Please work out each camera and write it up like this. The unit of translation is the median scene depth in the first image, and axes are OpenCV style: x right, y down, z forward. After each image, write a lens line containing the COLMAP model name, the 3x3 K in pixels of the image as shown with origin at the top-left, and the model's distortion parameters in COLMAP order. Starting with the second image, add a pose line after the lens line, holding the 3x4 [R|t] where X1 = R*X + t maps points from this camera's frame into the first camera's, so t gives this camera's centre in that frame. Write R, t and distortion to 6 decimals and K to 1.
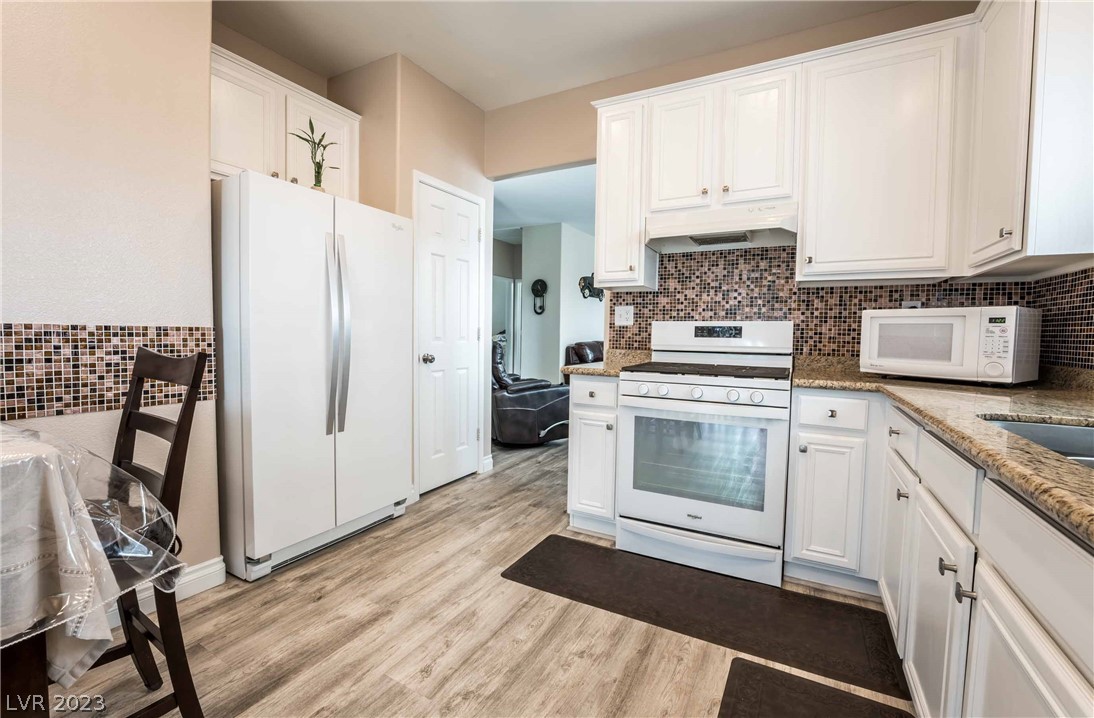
lens RADIAL K [[455.6, 0, 550.1], [0, 455.6, 357.7], [0, 0, 1]] dist [-0.021455, 0.000336]
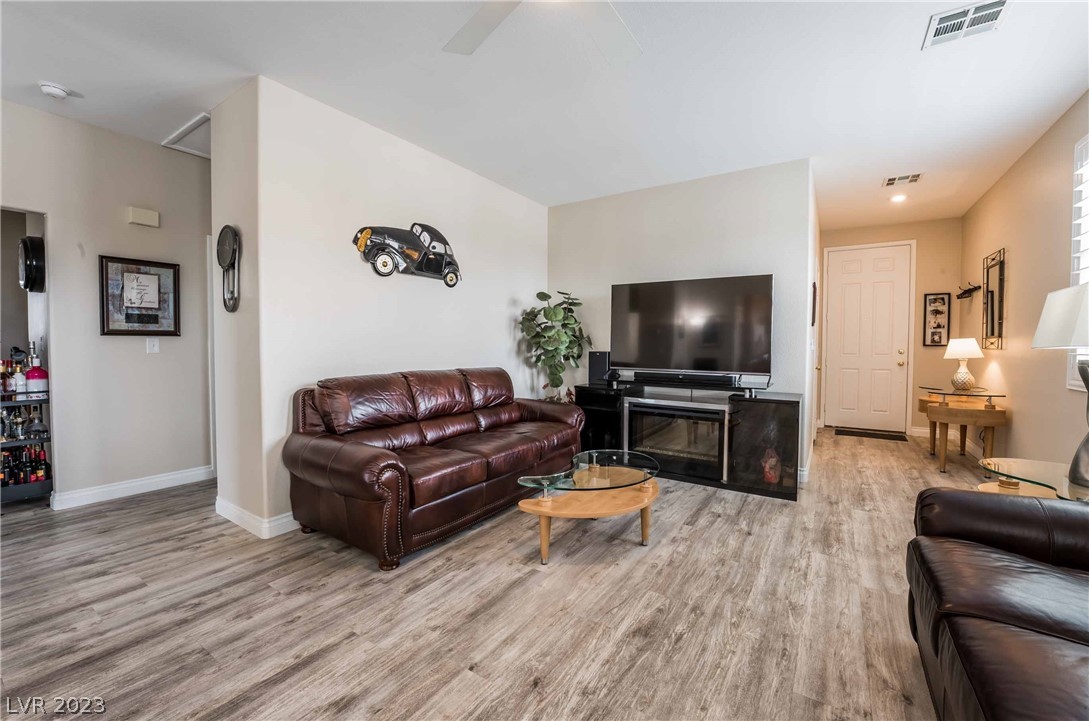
lens RADIAL K [[441.5, 0, 544.5], [0, 441.5, 360.5], [0, 0, 1]] dist [-0.033016, 0.005263]
pose [[0.995294, -0.010683, -0.096312, 0.294421], [0.008288, 0.999647, -0.025235, -0.038785], [0.096548, 0.024318, 0.995031, 0.635624]]
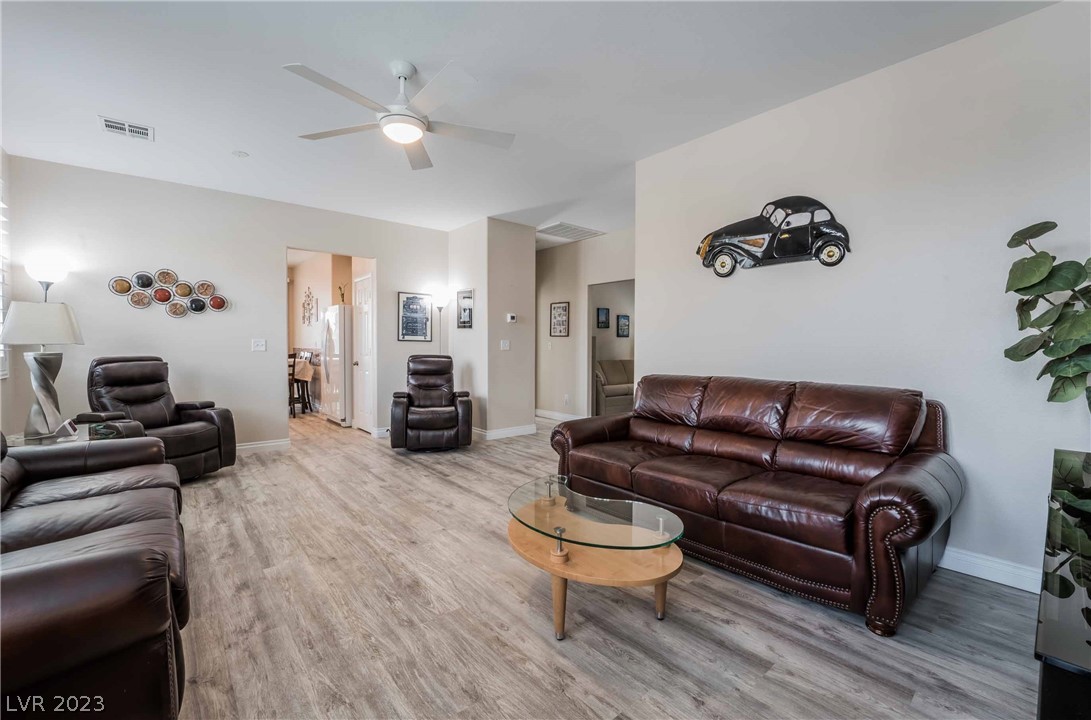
lens RADIAL K [[454.3, 0, 548.6], [0, 454.3, 358.7], [0, 0, 1]] dist [-0.021455, 0.000336]
pose [[-0.364750, 0.009215, -0.931060, 0.578749], [-0.065742, 0.997201, 0.035624, -0.061742], [0.928782, 0.074204, -0.363123, 1.081831]]
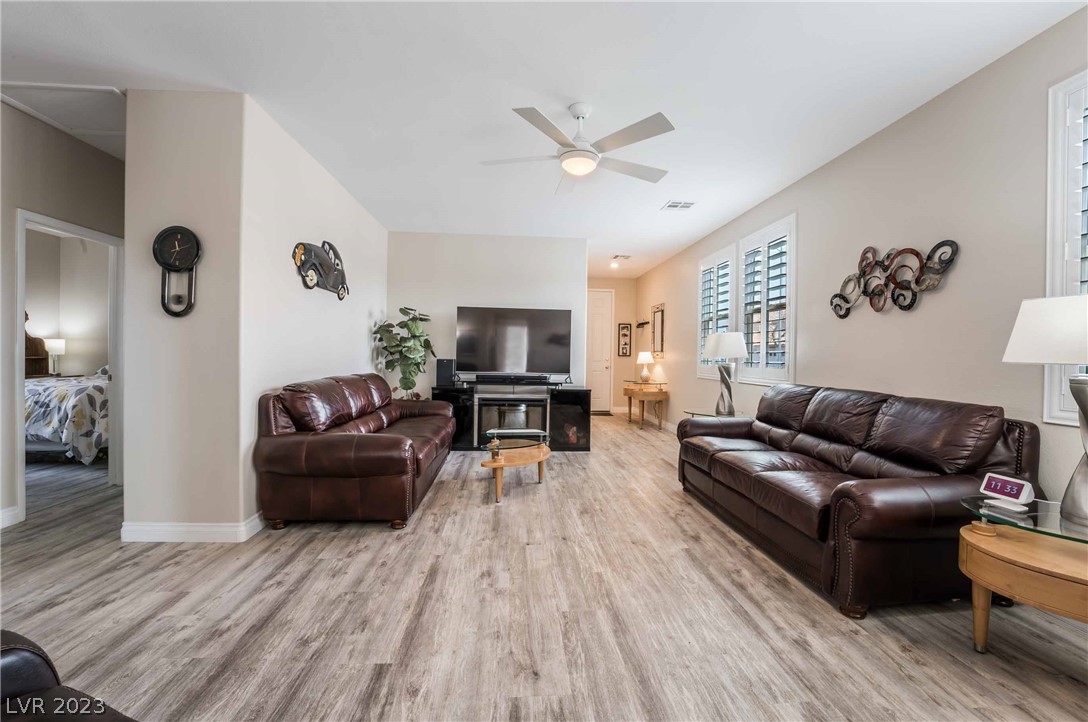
lens RADIAL K [[441.1, 0, 544.0], [0, 441.1, 361.0], [0, 0, 1]] dist [-0.033016, 0.005263]
pose [[0.844842, -0.013052, 0.534857, 0.042865], [0.032473, 0.999110, -0.026911, -0.036934], [-0.534030, 0.040104, 0.844514, 0.518978]]
